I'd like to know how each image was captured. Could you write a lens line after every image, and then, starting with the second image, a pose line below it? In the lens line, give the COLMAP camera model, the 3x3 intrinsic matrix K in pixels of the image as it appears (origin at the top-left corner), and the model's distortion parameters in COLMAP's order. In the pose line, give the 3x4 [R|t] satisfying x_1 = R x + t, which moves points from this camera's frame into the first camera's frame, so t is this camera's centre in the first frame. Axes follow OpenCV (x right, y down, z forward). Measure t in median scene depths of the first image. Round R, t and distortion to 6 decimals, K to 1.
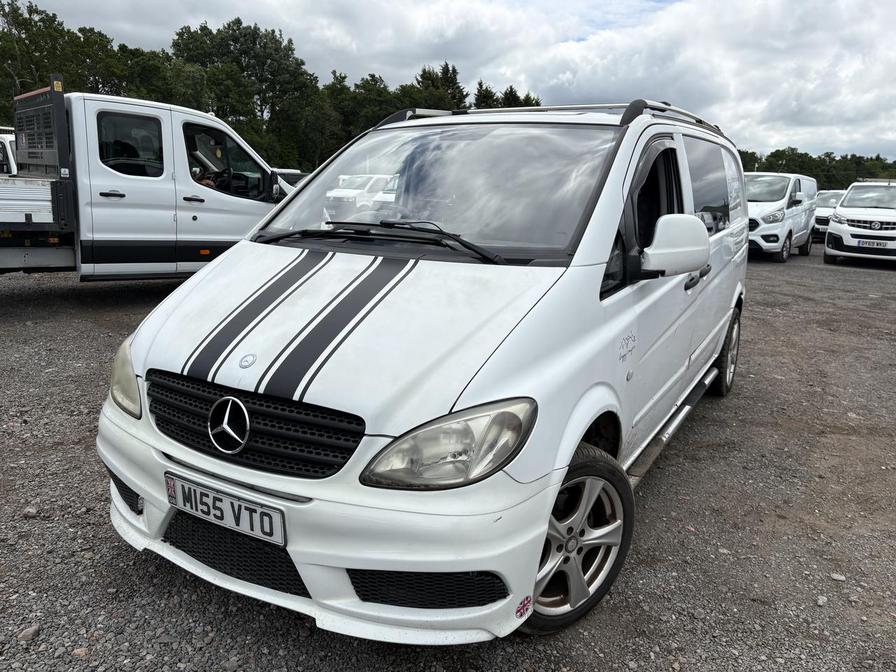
lens RADIAL K [[729.8, 0, 451.0], [0, 729.8, 339.2], [0, 0, 1]] dist [0.023340, -0.004917]
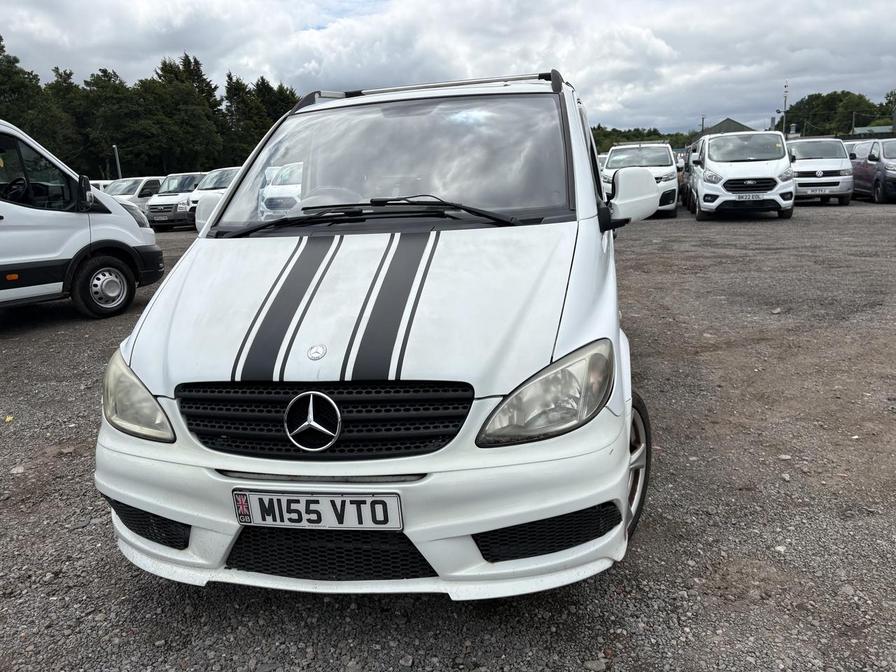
lens RADIAL K [[730.3, 0, 448.0], [0, 730.3, 336.0], [0, 0, 1]] dist [0.076877, -0.096534]
pose [[0.932124, -0.158393, 0.325663, -0.358069], [0.157079, 0.987115, 0.030505, 0.005662], [-0.326299, 0.022721, 0.944994, 0.038310]]
